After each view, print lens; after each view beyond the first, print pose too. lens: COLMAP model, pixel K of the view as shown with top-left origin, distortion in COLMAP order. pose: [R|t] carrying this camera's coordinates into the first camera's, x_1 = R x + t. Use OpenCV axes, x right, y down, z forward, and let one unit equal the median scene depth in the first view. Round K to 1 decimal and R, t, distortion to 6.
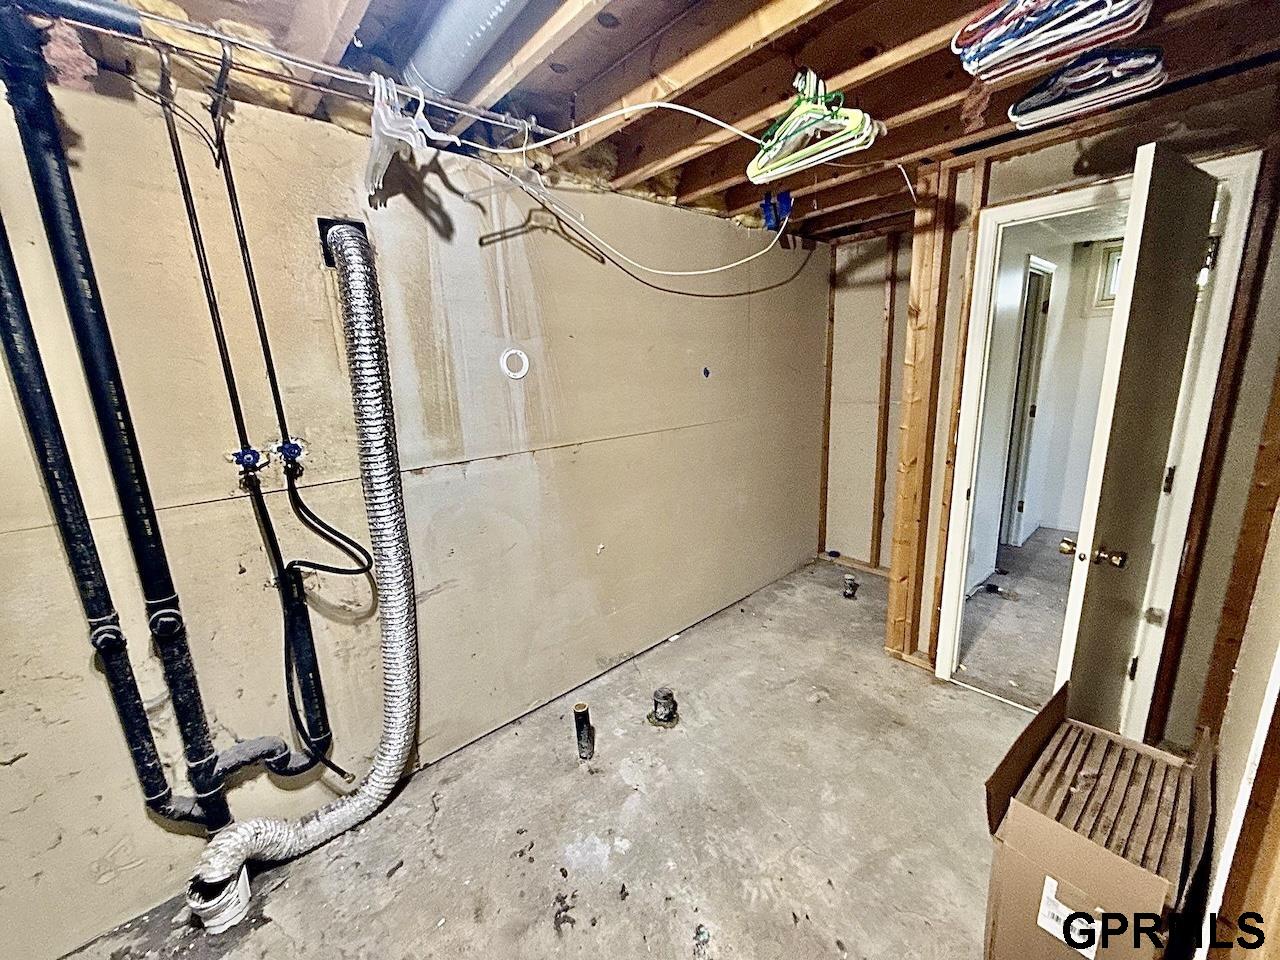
lens RADIAL K [[508.8, 0, 643.0], [0, 508.8, 478.8], [0, 0, 1]] dist [-0.002612, -0.000214]
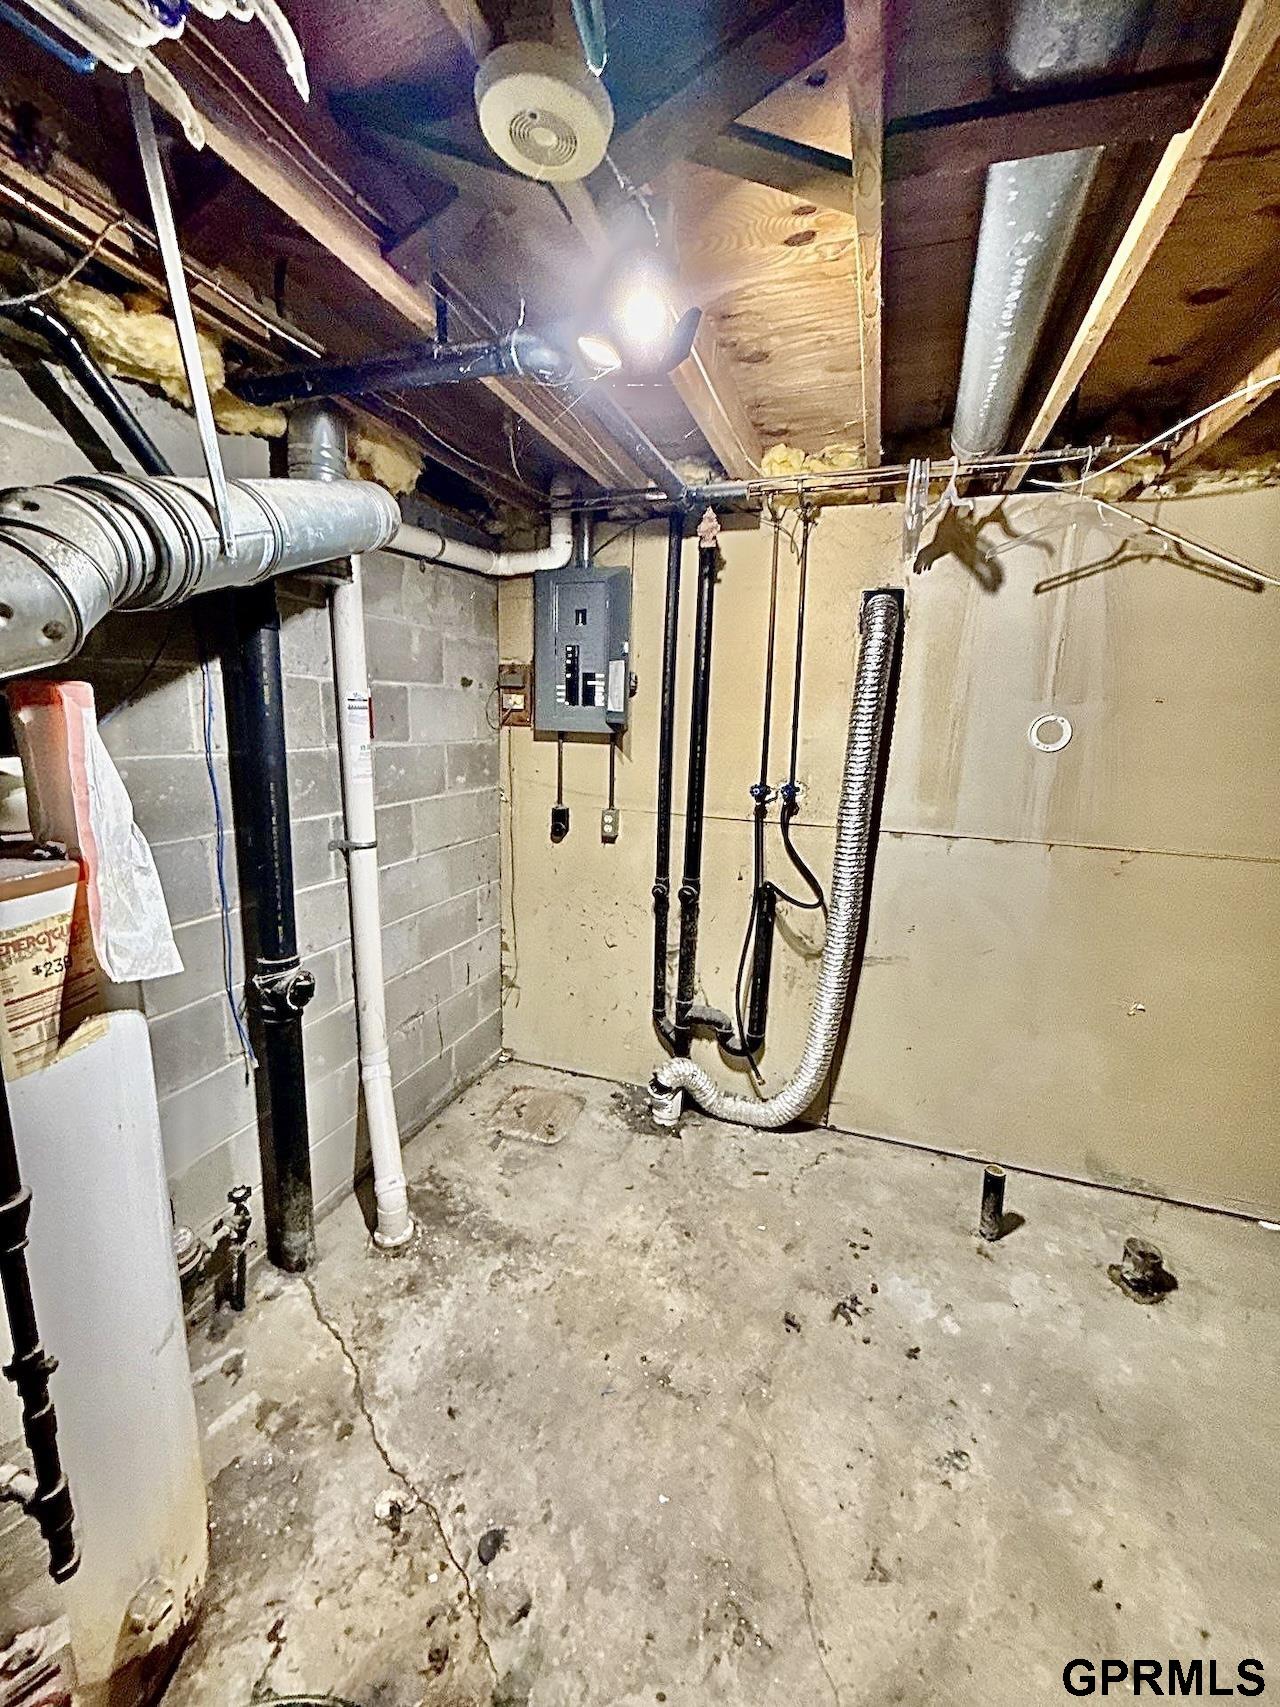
lens RADIAL K [[678.6, 0, 636.7], [0, 678.6, 853.0], [0, 0, 1]] dist [-0.002612, -0.000214]
pose [[0.479609, 0.226282, -0.847804, 0.468276], [-0.239582, 0.963236, 0.121558, -0.021206], [0.844142, 0.144819, 0.516190, -0.094207]]
